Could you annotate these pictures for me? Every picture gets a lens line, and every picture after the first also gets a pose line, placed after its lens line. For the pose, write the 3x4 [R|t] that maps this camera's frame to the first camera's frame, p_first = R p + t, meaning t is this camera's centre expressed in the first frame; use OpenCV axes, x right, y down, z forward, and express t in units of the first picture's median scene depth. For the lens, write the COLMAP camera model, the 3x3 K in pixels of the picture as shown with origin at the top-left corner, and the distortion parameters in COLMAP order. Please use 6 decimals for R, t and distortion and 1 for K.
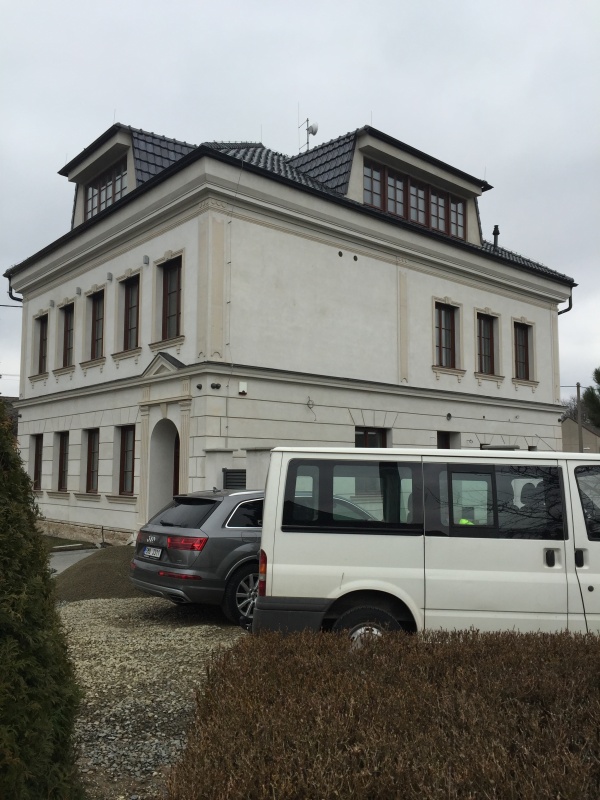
lens RADIAL K [[685.5, 0, 300.7], [0, 685.5, 399.7], [0, 0, 1]] dist [0.003552, -0.000177]
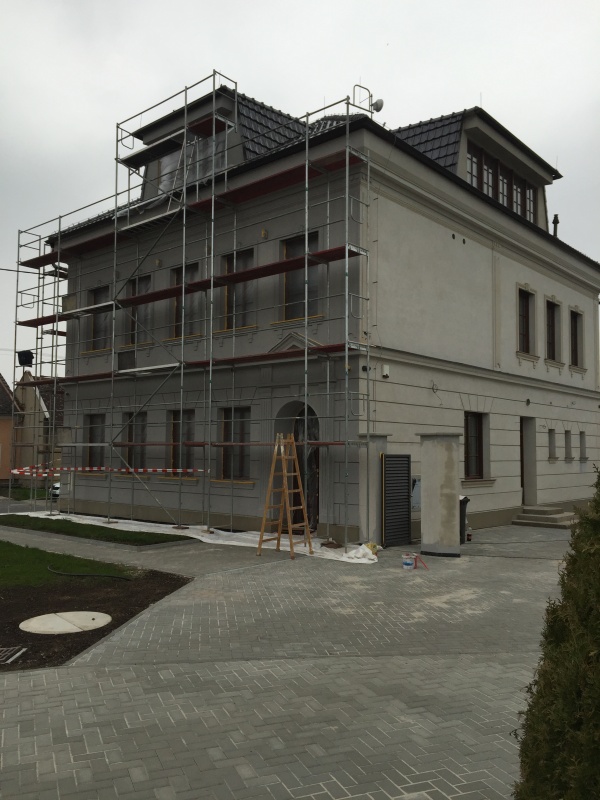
lens RADIAL K [[685.5, 0, 299.3], [0, 685.5, 400.5], [0, 0, 1]] dist [0.003552, -0.000177]
pose [[0.992111, 0.016532, 0.124269, -0.263615], [-0.020494, 0.999319, 0.030672, -0.002094], [-0.123678, -0.032977, 0.991774, 0.037153]]
